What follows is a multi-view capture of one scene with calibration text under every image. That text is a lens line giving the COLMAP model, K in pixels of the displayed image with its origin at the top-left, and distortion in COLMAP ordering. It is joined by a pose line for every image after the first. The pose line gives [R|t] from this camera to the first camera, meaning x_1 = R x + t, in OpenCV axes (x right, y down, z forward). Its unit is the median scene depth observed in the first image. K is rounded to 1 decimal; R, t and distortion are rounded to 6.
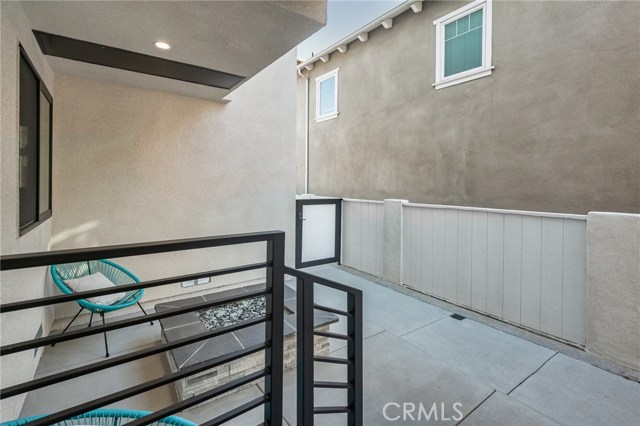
lens RADIAL K [[301.8, 0, 320.9], [0, 301.8, 186.3], [0, 0, 1]] dist [0.000178, 0.000034]
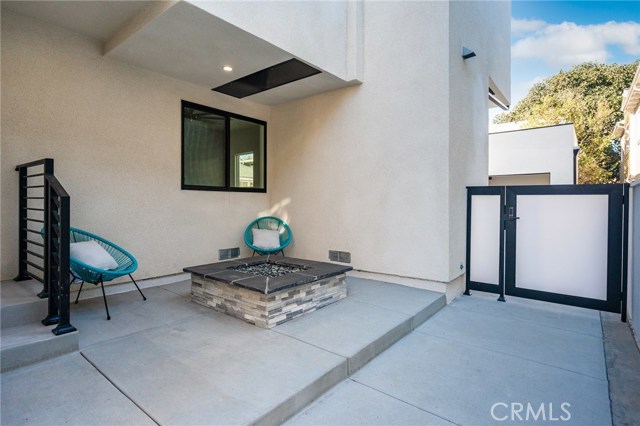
lens RADIAL K [[327.4, 0, 321.4], [0, 327.4, 205.5], [0, 0, 1]] dist [0.001812, 0.000239]
pose [[0.263678, -0.000806, -0.964610, 0.703583], [-0.006773, 0.999973, -0.002686, 0.128760], [0.964587, 0.007241, 0.263666, 0.632536]]
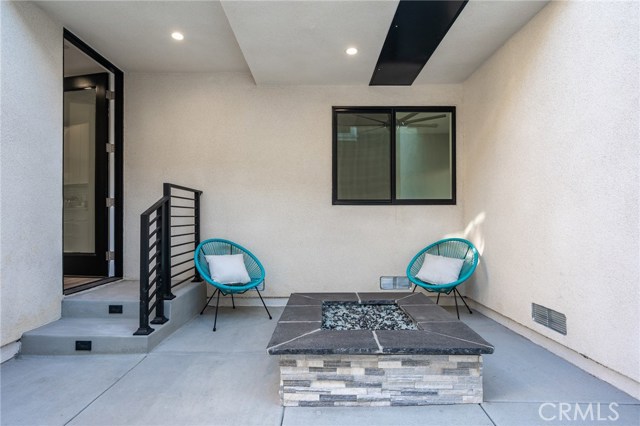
lens RADIAL K [[330.0, 0, 319.3], [0, 330.0, 219.1], [0, 0, 1]] dist [-0.001470, 0.000023]
pose [[-0.584407, -0.008825, -0.811413, 0.365228], [-0.006292, 0.999960, -0.006344, 0.125296], [0.811436, 0.001398, -0.584439, 1.016667]]
